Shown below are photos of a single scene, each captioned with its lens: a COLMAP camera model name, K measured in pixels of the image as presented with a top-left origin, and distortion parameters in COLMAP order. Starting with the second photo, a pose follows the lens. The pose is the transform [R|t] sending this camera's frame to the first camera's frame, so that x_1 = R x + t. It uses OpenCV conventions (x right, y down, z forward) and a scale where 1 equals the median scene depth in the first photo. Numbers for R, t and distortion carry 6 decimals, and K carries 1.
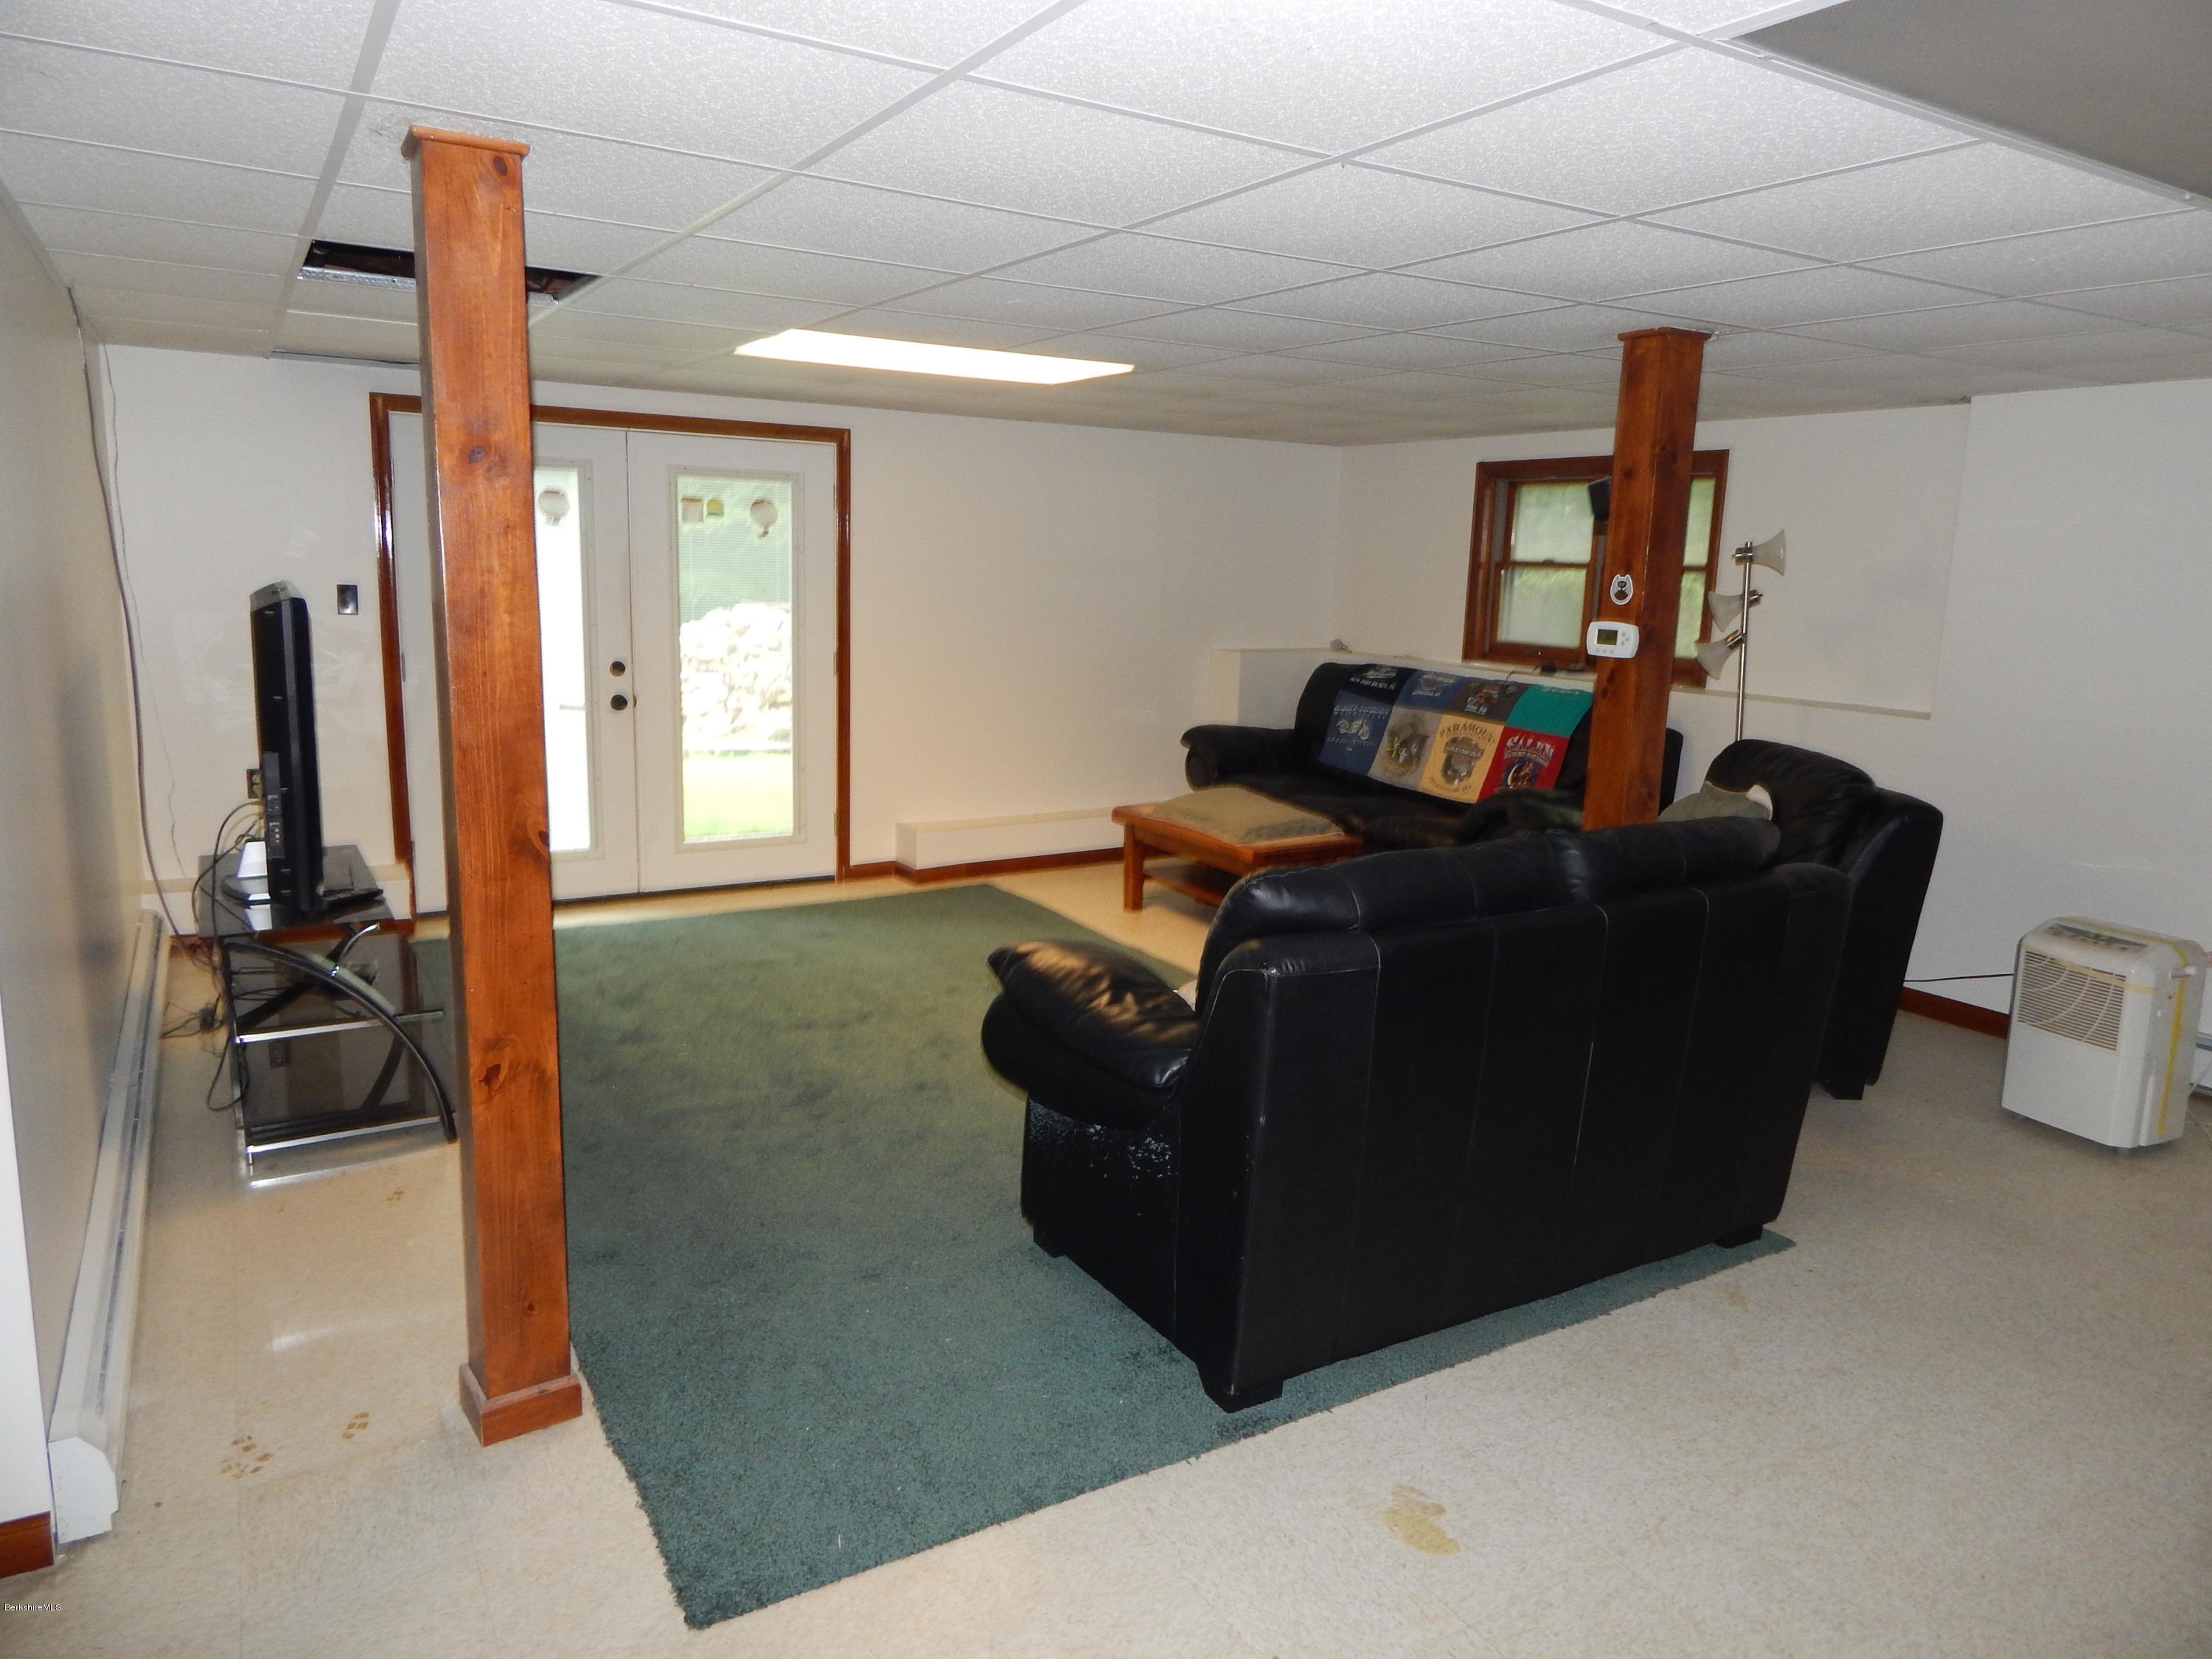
lens RADIAL K [[1455.2, 0, 1120.0], [0, 1455.2, 824.5], [0, 0, 1]] dist [0.013855, -0.022226]
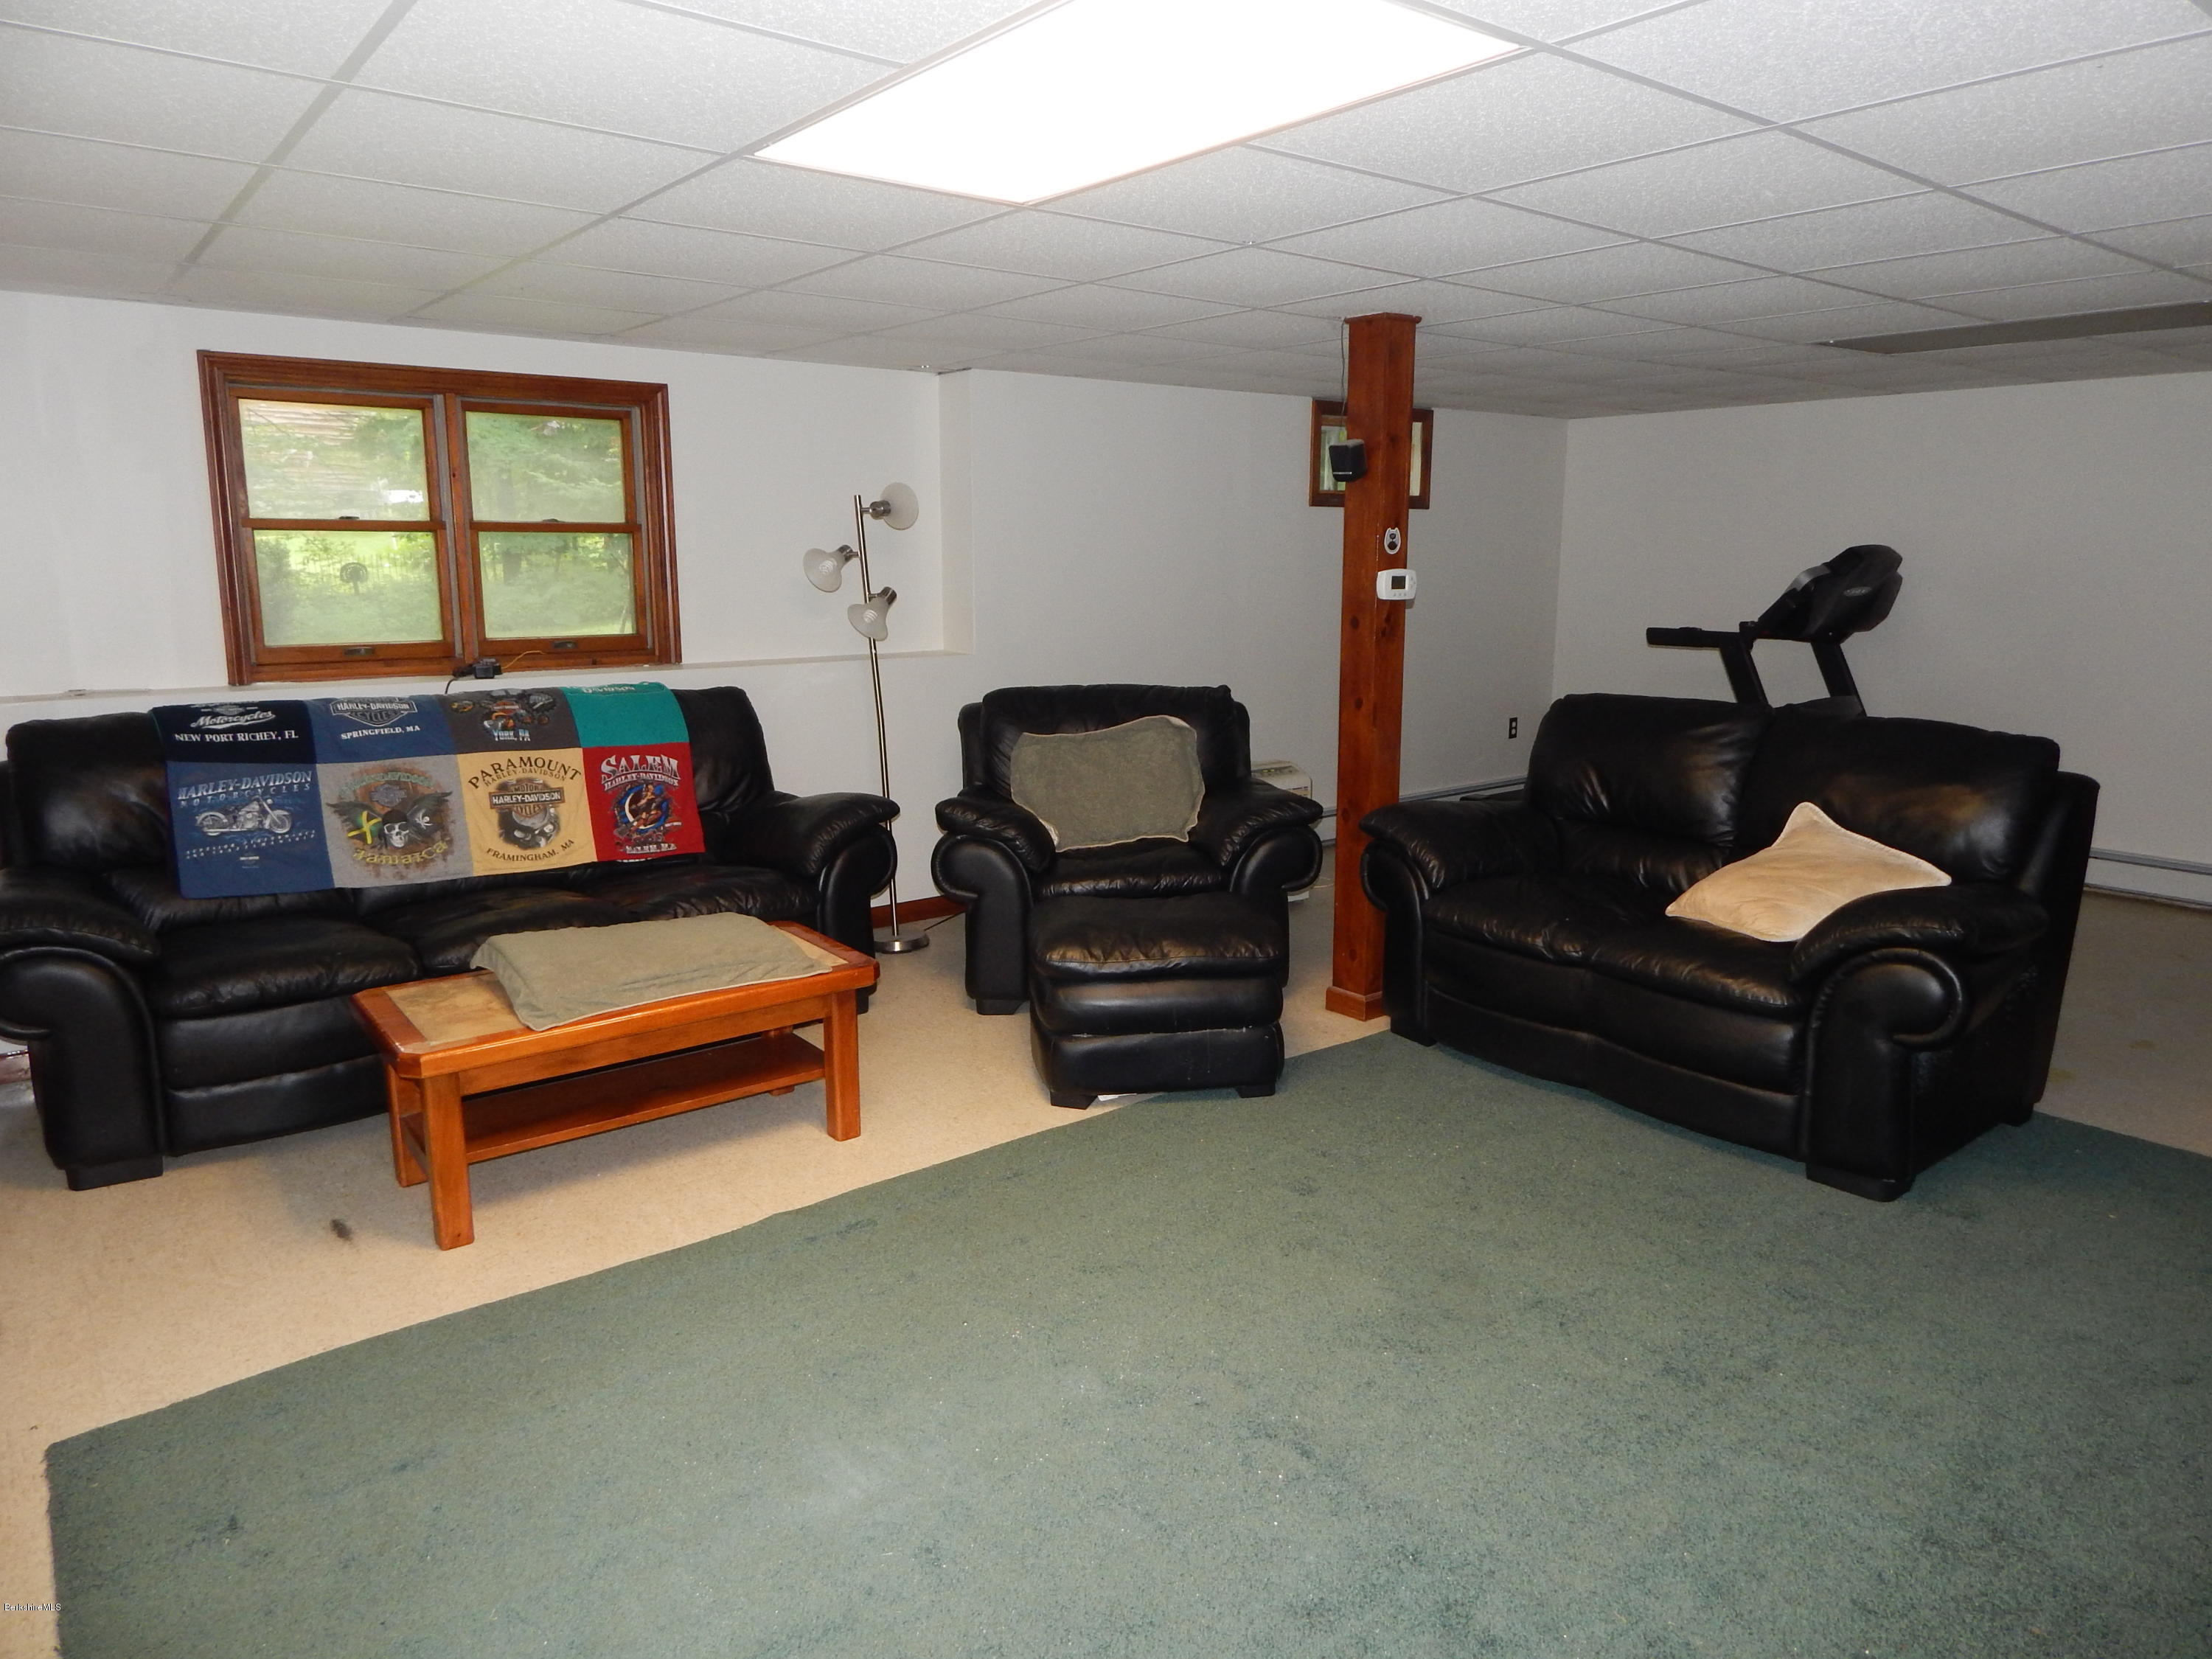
lens RADIAL K [[1455.2, 0, 1106.9], [0, 1455.2, 829.1], [0, 0, 1]] dist [0.013855, -0.022226]
pose [[-0.125101, -0.210902, 0.969469, -0.442721], [0.178937, 0.956326, 0.231133, -0.140236], [-0.975875, 0.202388, -0.081899, 0.763914]]
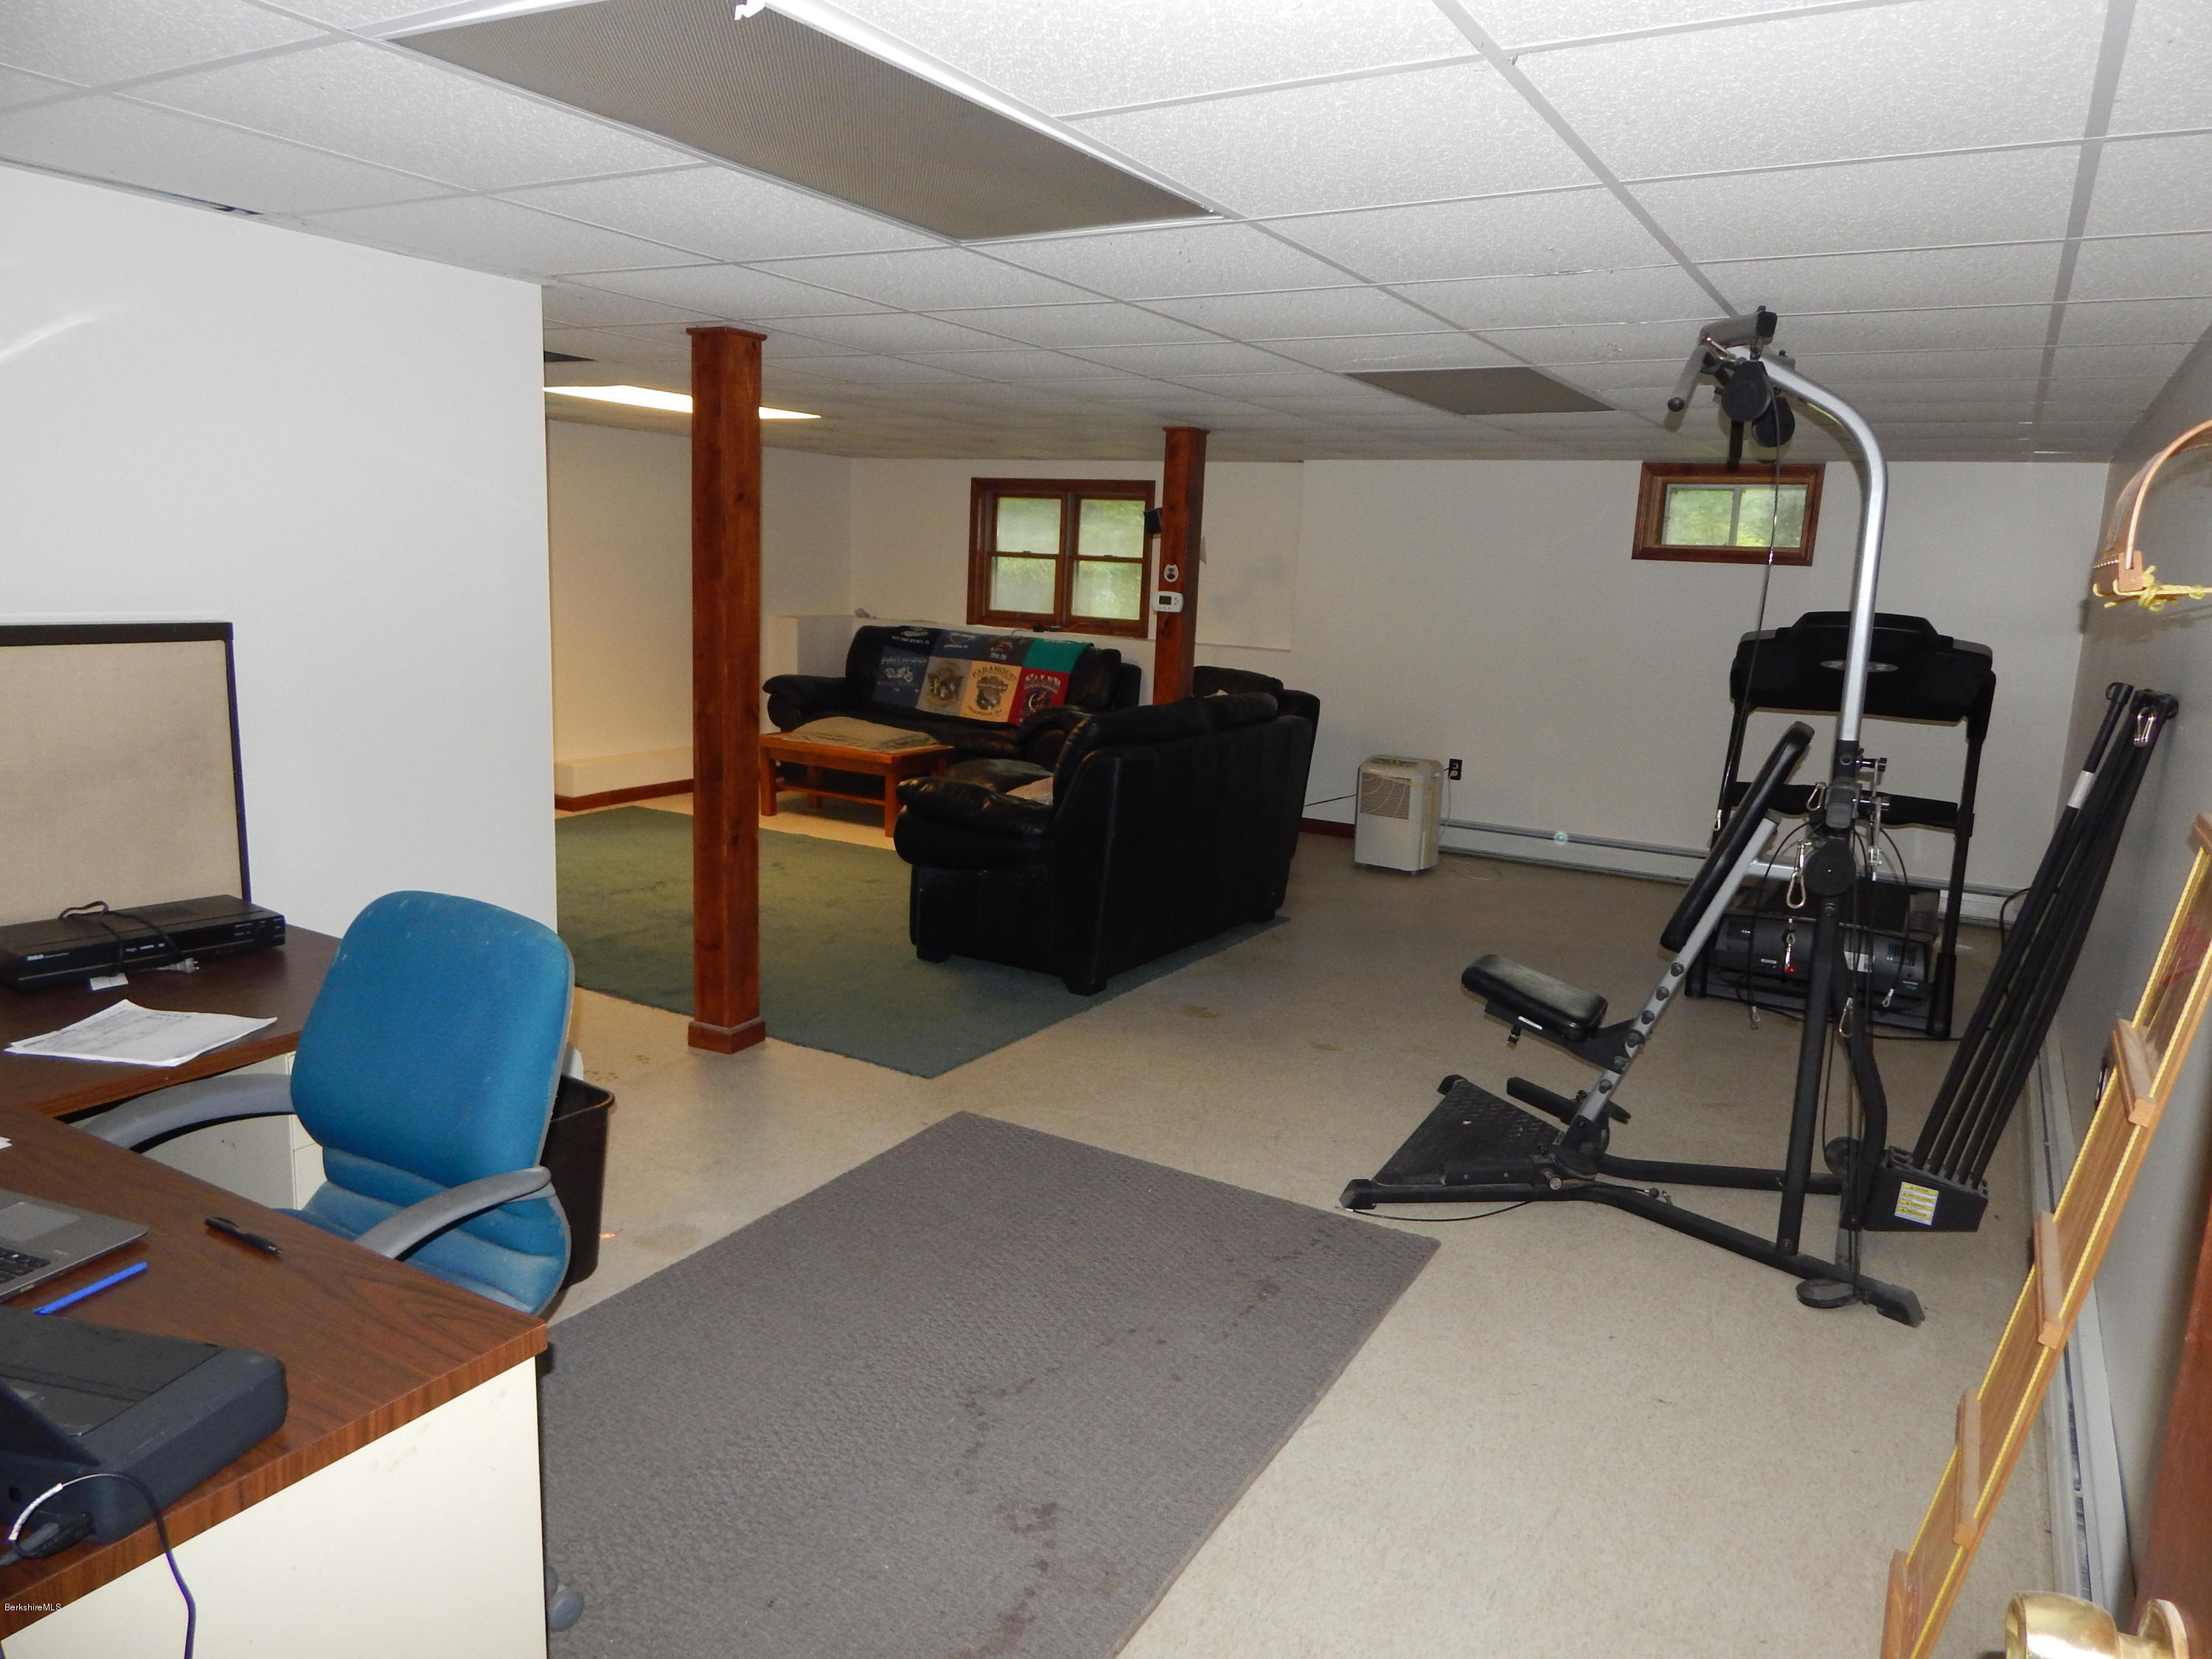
lens RADIAL K [[1455.2, 0, 1114.1], [0, 1455.2, 823.0], [0, 0, 1]] dist [0.013855, -0.022226]
pose [[0.885392, -0.069535, 0.459616, -0.303536], [0.063899, 0.997568, 0.027828, 0.047535], [-0.460433, 0.004730, 0.887682, -0.291273]]
